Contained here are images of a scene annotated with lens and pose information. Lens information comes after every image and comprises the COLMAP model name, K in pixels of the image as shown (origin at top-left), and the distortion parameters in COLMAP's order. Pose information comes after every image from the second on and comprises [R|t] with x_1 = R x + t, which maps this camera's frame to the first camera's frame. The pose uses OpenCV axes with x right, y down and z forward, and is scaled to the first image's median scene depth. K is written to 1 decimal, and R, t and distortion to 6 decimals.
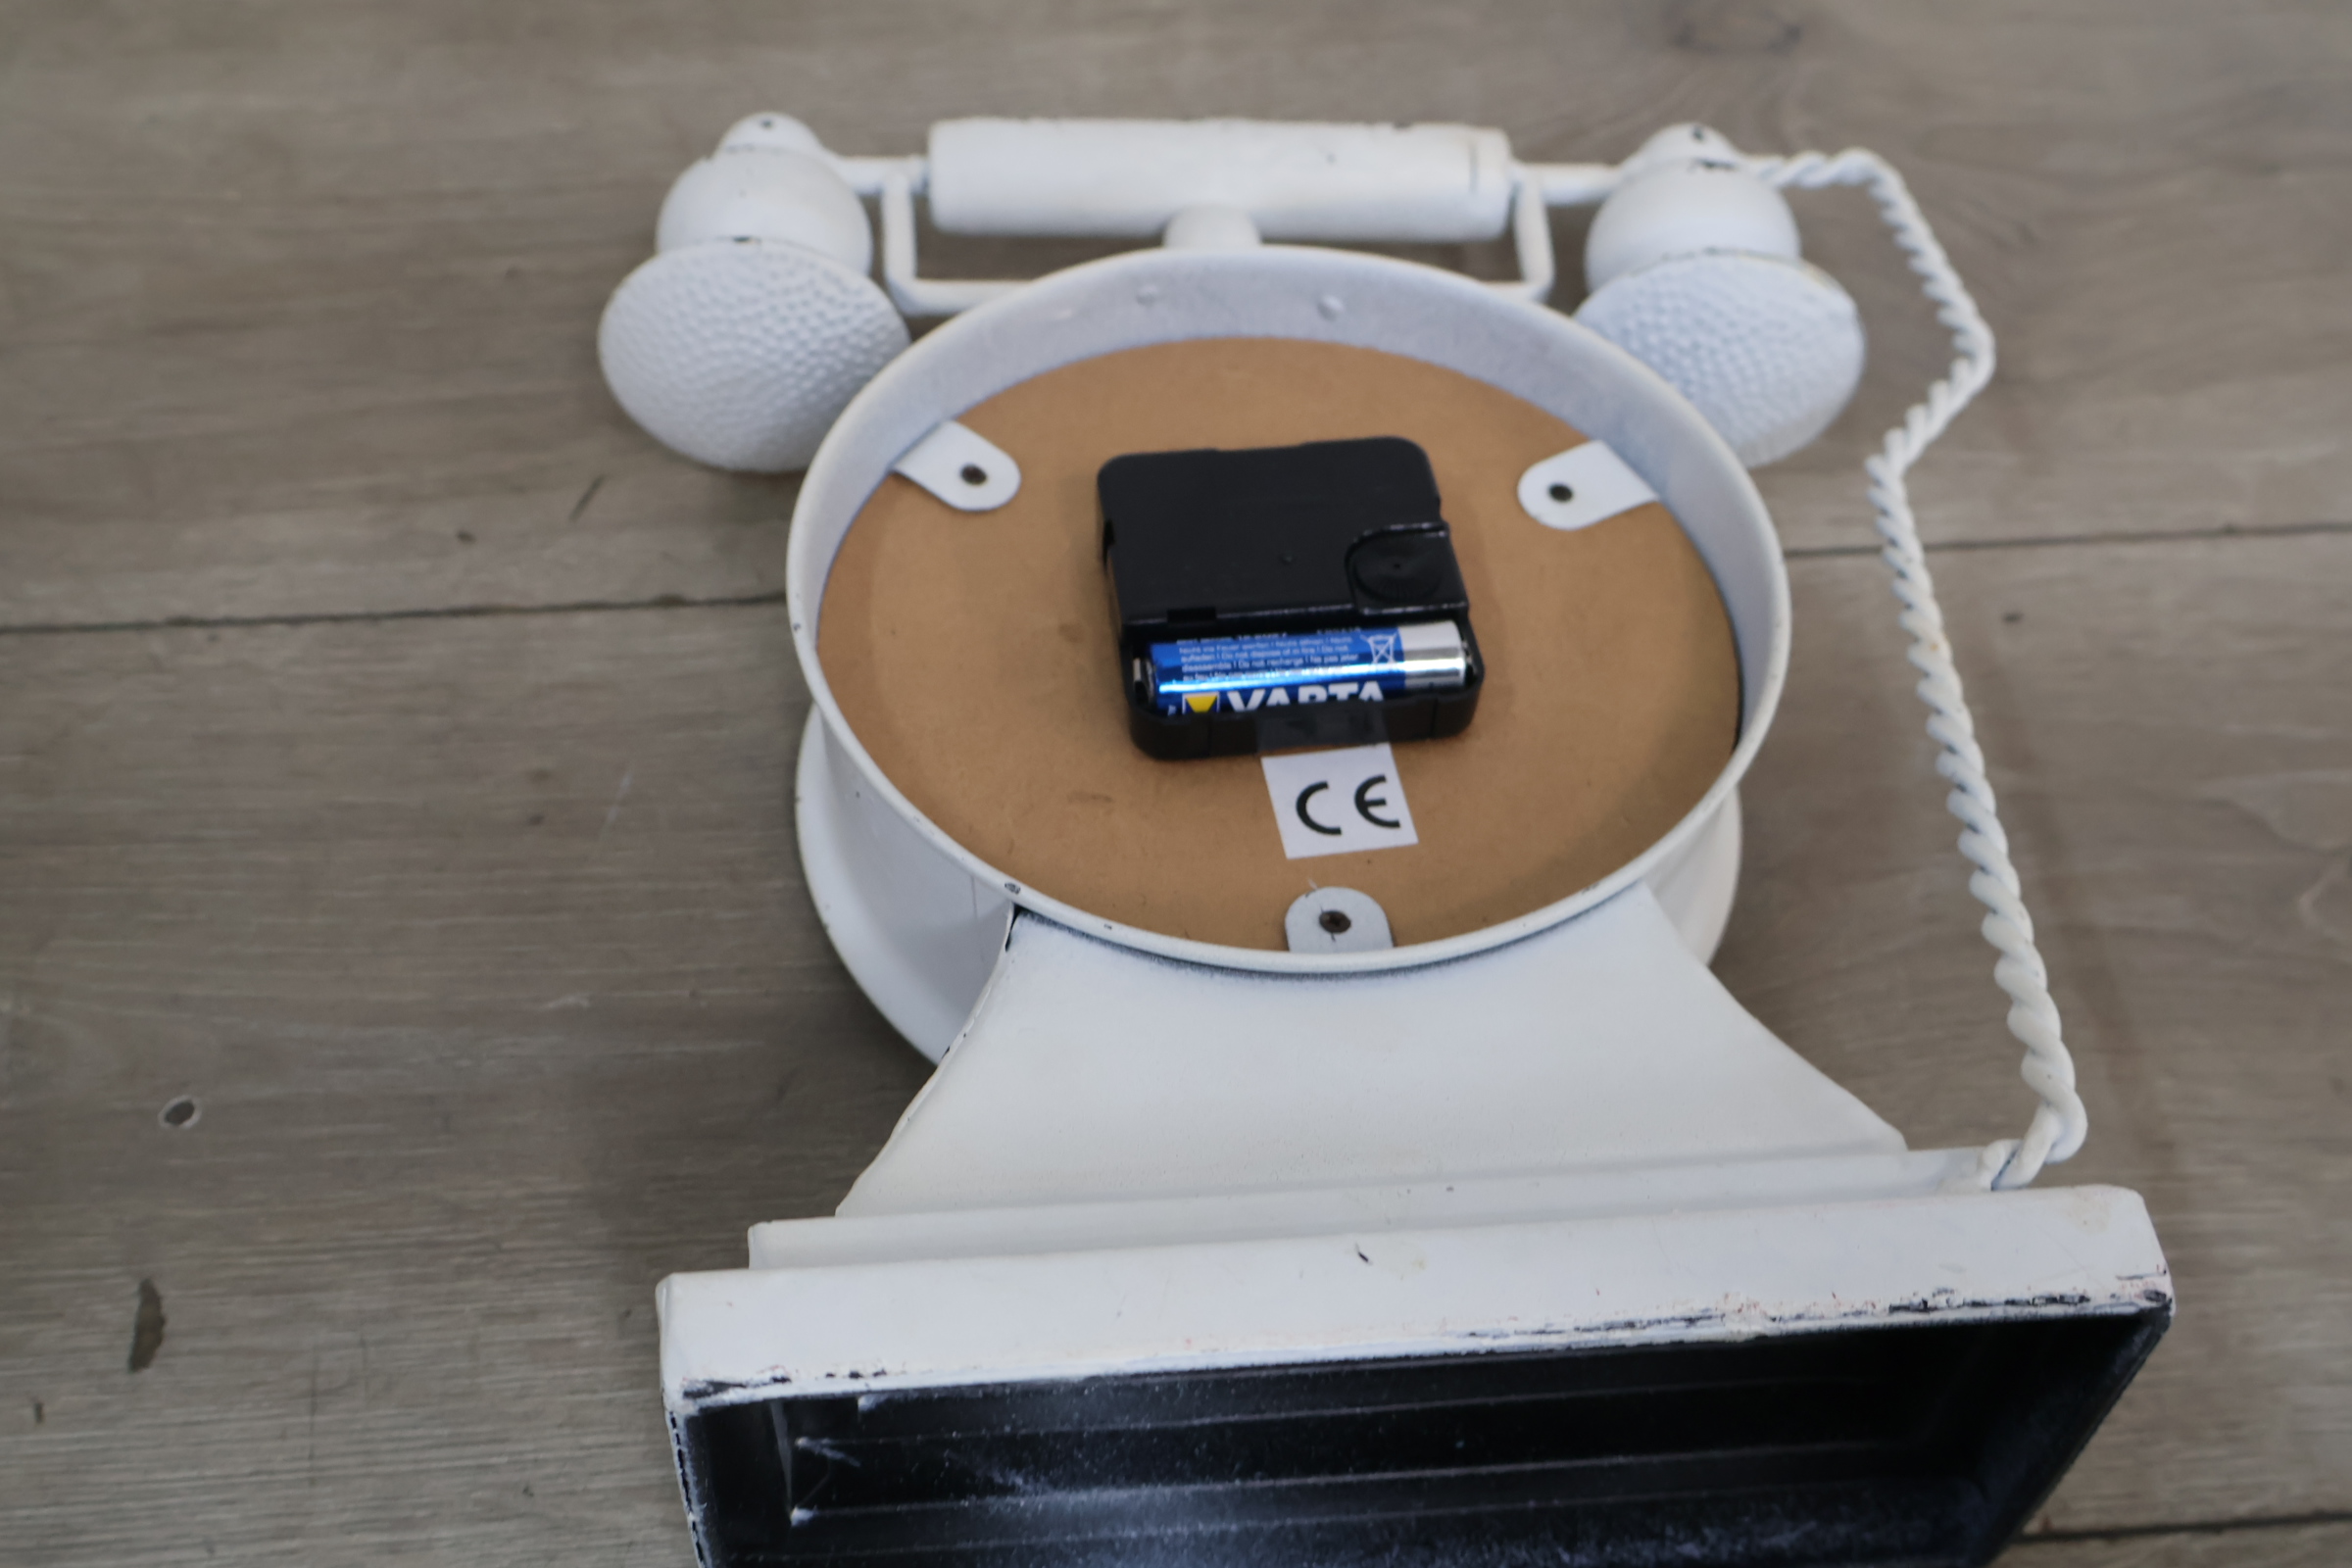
lens RADIAL K [[2534.7, 0, 1176.0], [0, 2534.7, 784.0], [0, 0, 1]] dist [0.006236, -0.019244]
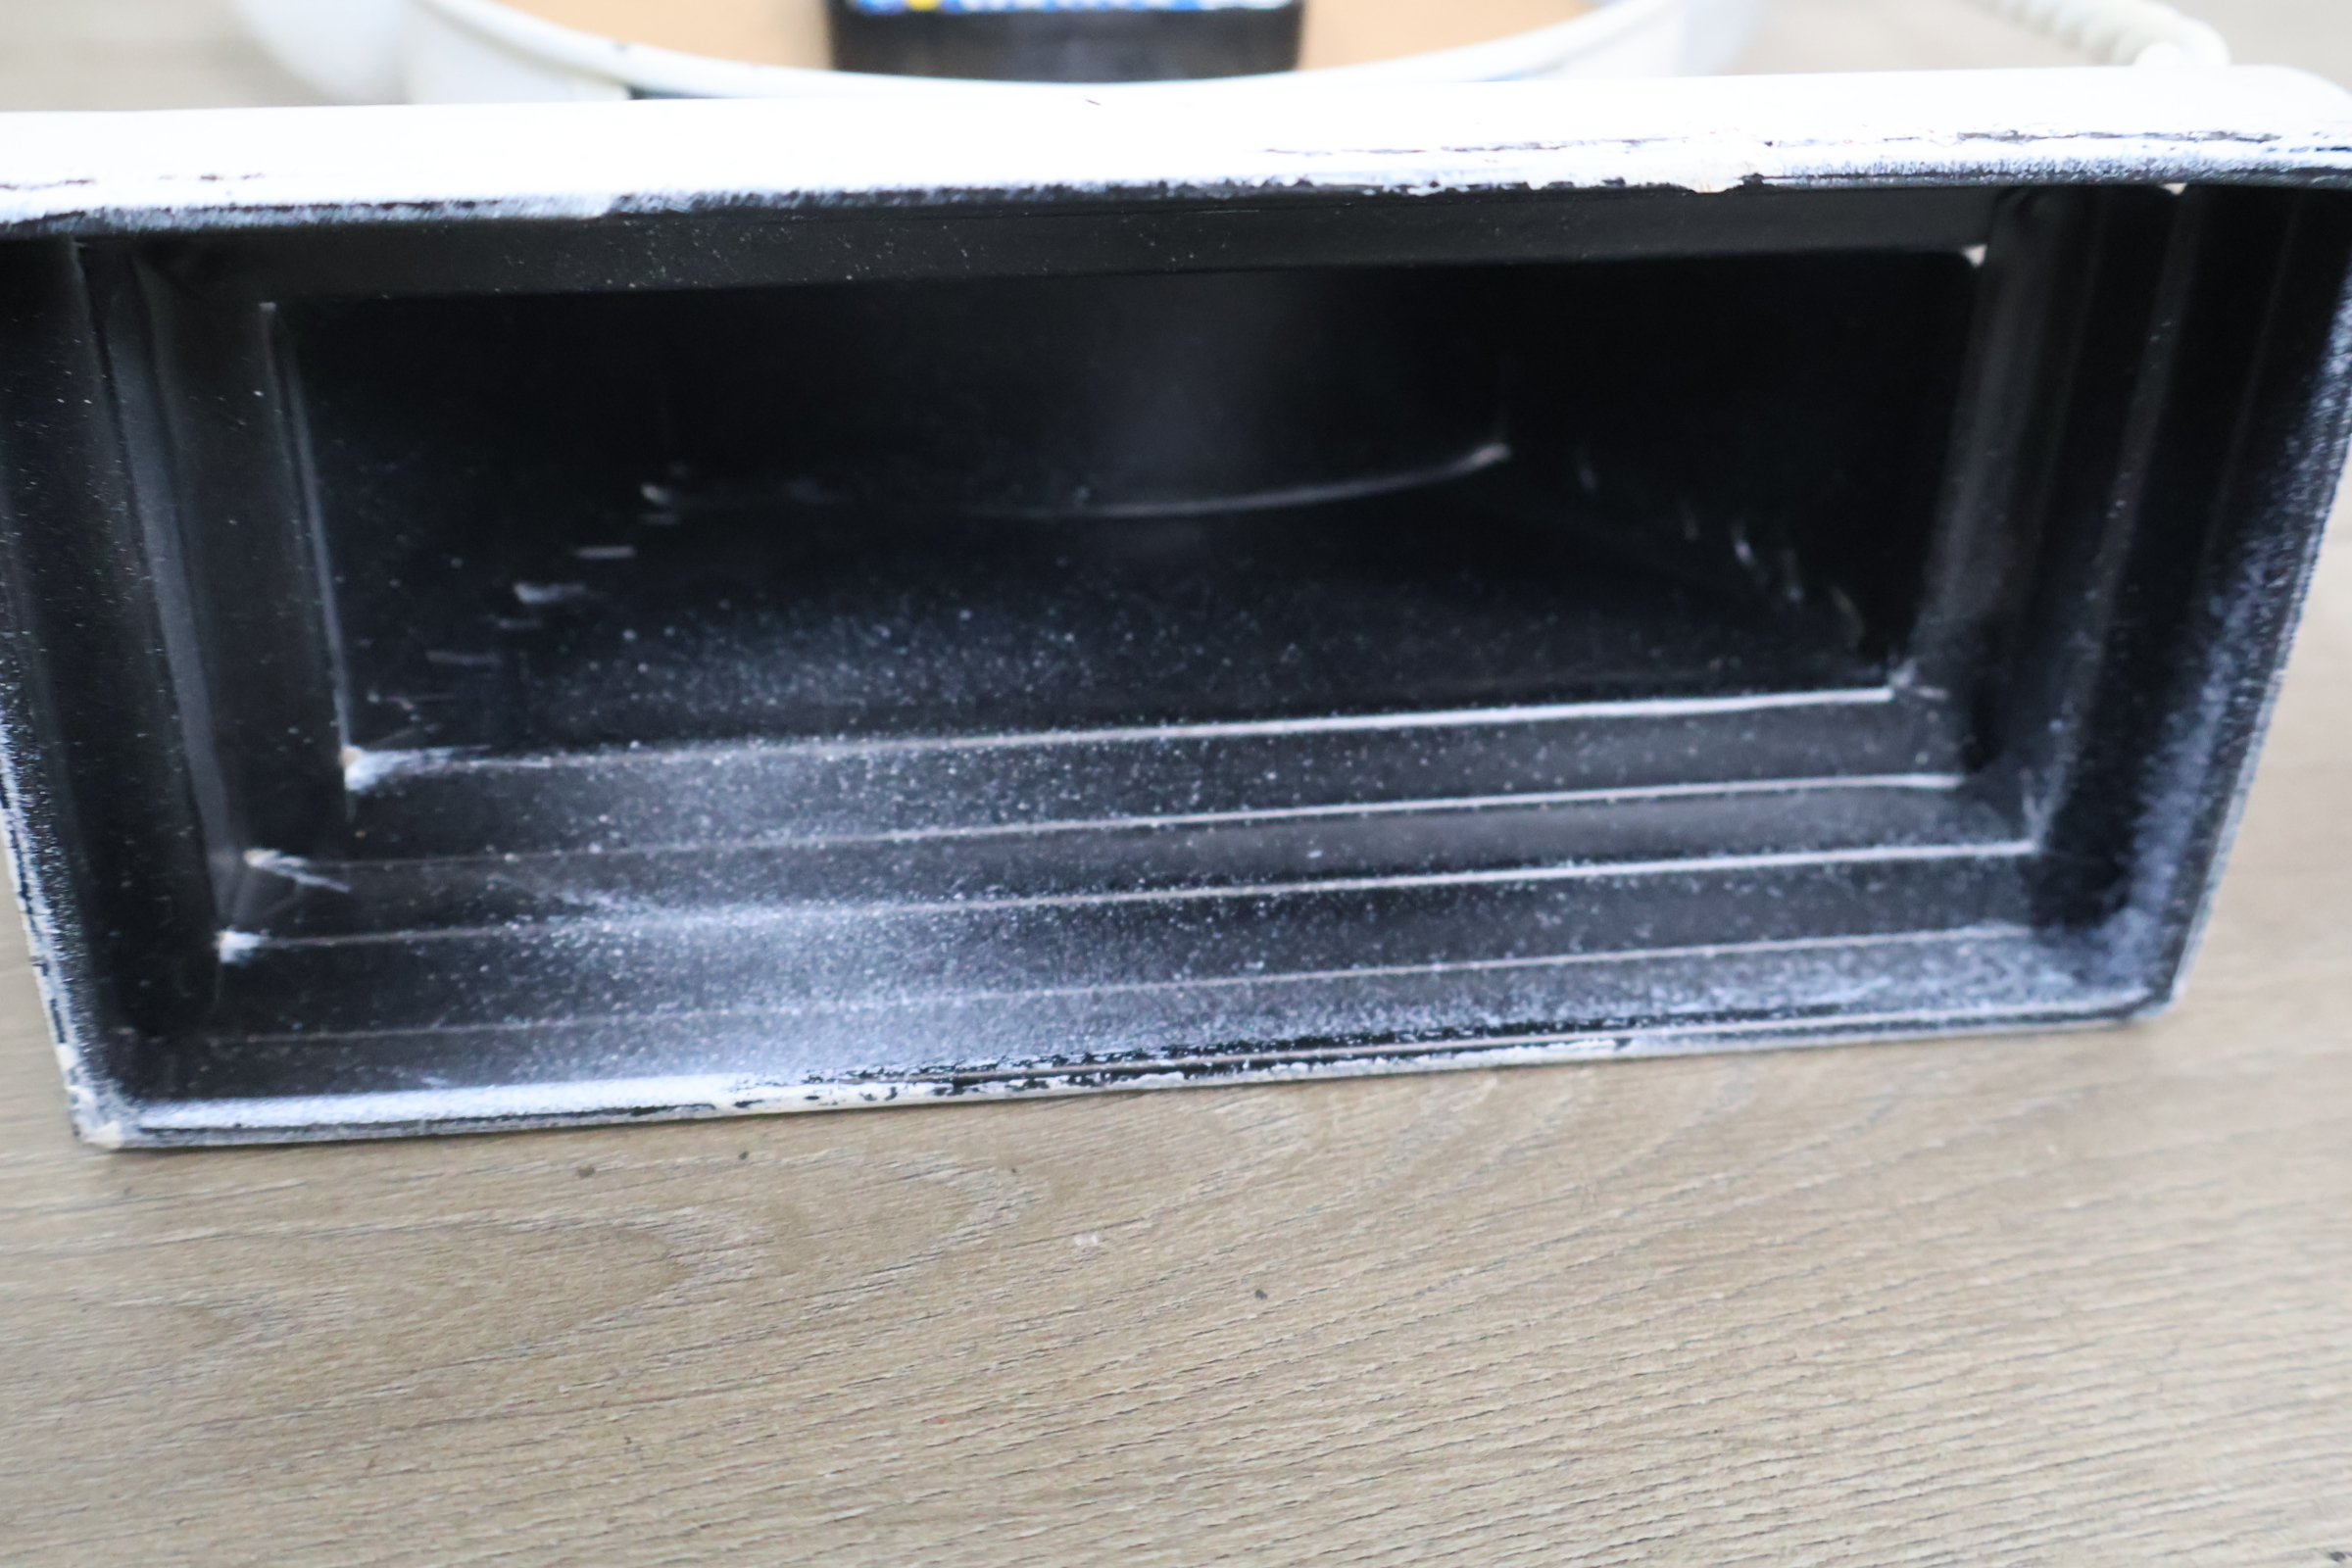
lens RADIAL K [[2534.7, 0, 1176.0], [0, 2534.7, 784.0], [0, 0, 1]] dist [0.006236, -0.019244]
pose [[0.999243, -0.028719, 0.026260, 0.061395], [0.035803, 0.942899, -0.331148, 0.452467], [-0.015251, 0.331837, 0.943213, 0.398840]]
